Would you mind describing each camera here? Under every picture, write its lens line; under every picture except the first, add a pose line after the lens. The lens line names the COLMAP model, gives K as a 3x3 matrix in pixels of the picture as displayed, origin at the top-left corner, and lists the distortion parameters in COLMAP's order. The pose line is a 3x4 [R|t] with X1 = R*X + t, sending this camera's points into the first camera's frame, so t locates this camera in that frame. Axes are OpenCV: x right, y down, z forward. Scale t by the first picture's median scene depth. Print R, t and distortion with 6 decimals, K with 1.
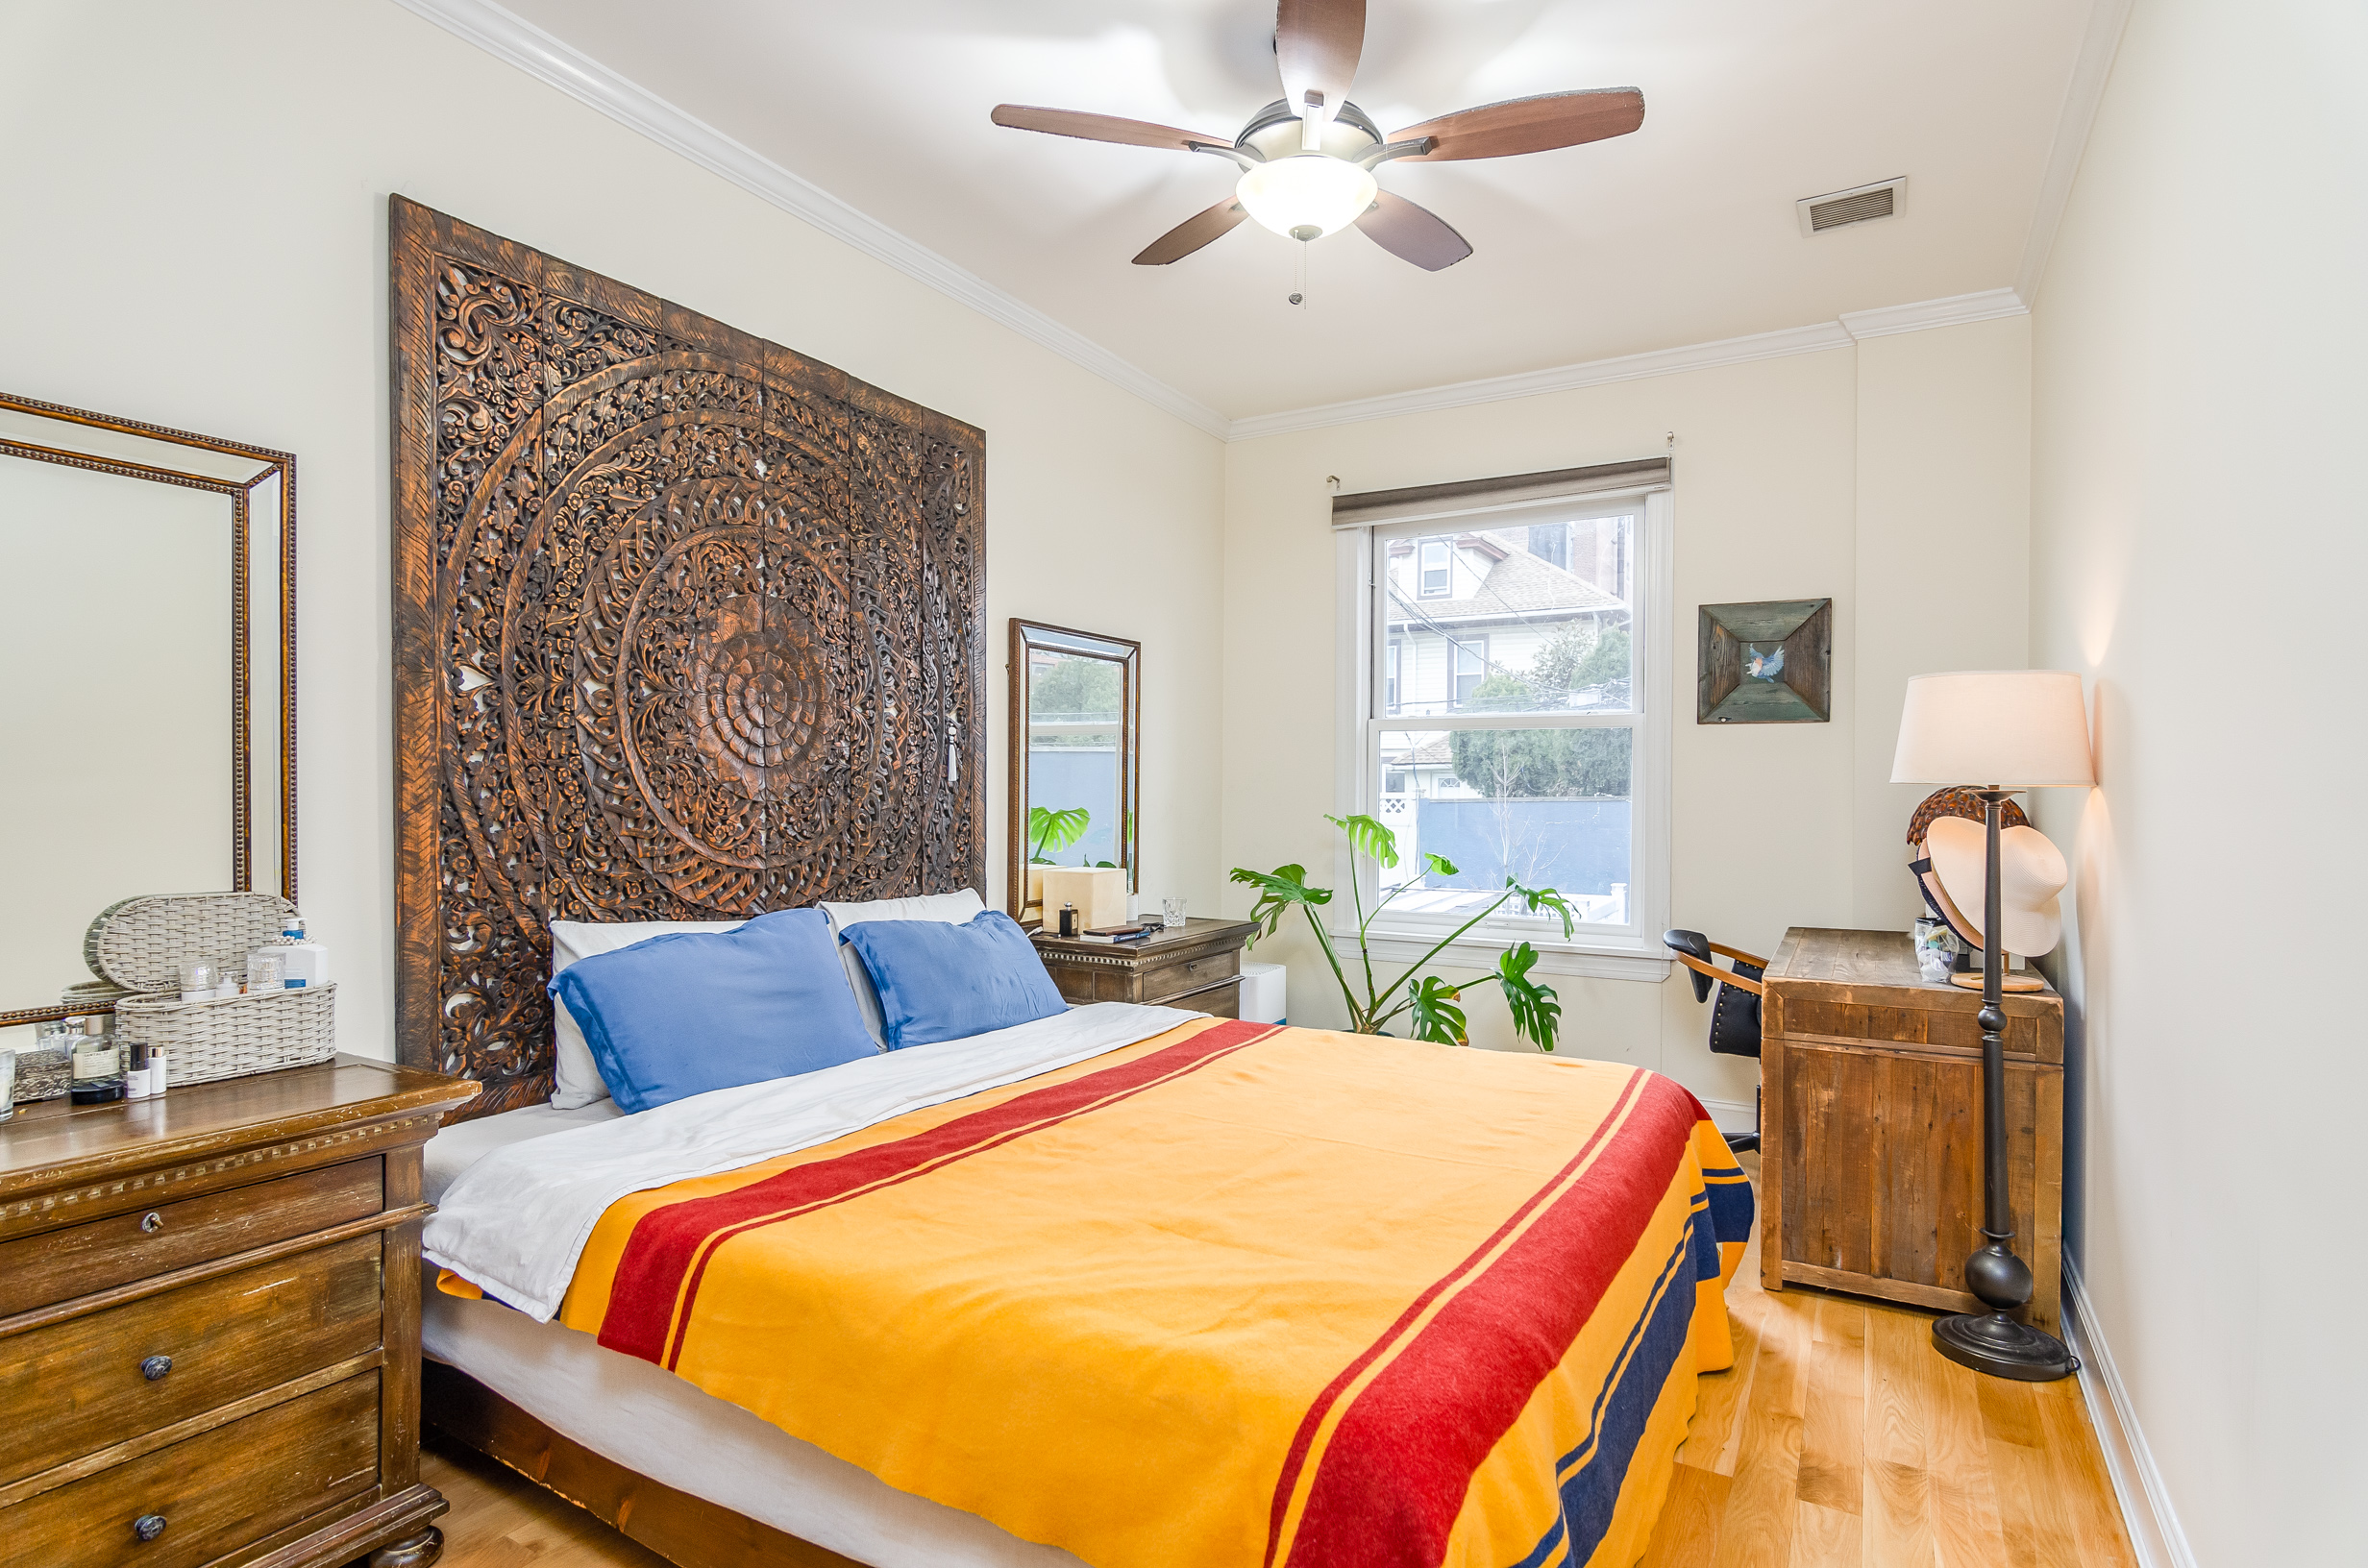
lens RADIAL K [[1224.6, 0, 1180.1], [0, 1224.6, 793.5], [0, 0, 1]] dist [0.002316, 0.000070]
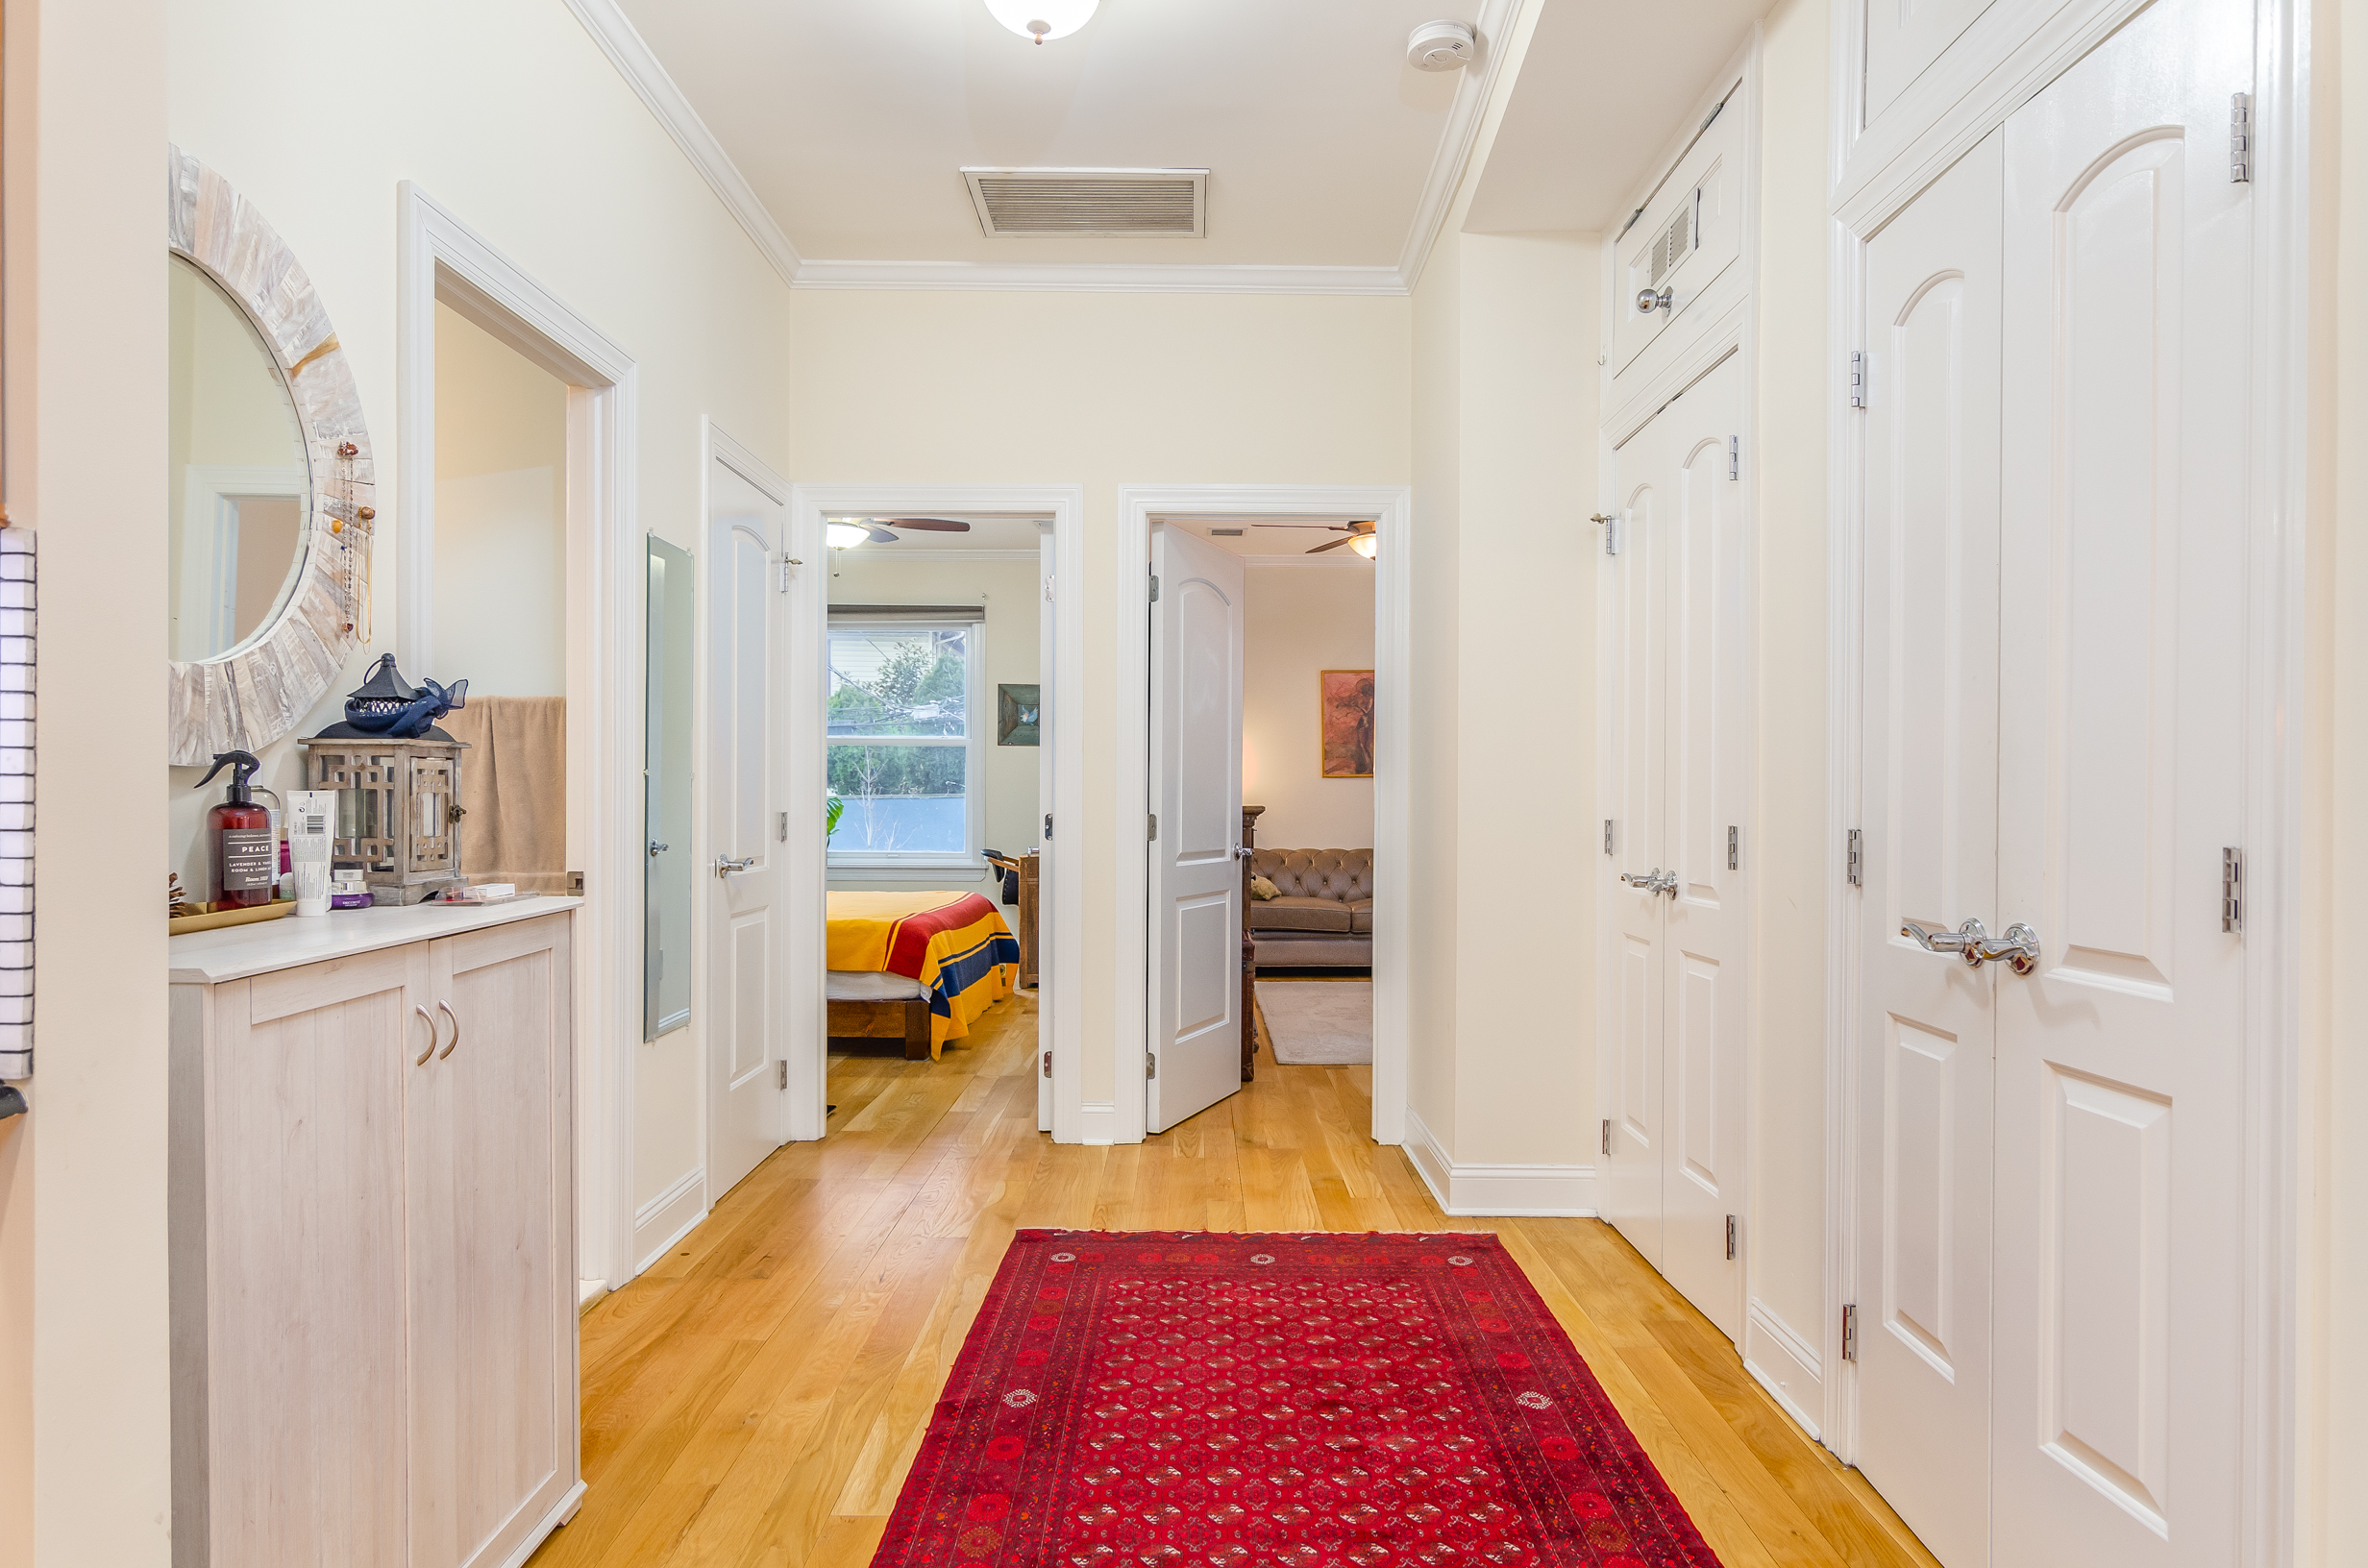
lens RADIAL K [[1305.7, 0, 1184.1], [0, 1305.7, 795.8], [0, 0, 1]] dist [0.005559, -0.000179]
pose [[0.867511, -0.005953, 0.497383, -0.349082], [0.007244, 0.999974, -0.000666, 0.026891], [-0.497366, 0.004181, 0.867531, -0.935214]]
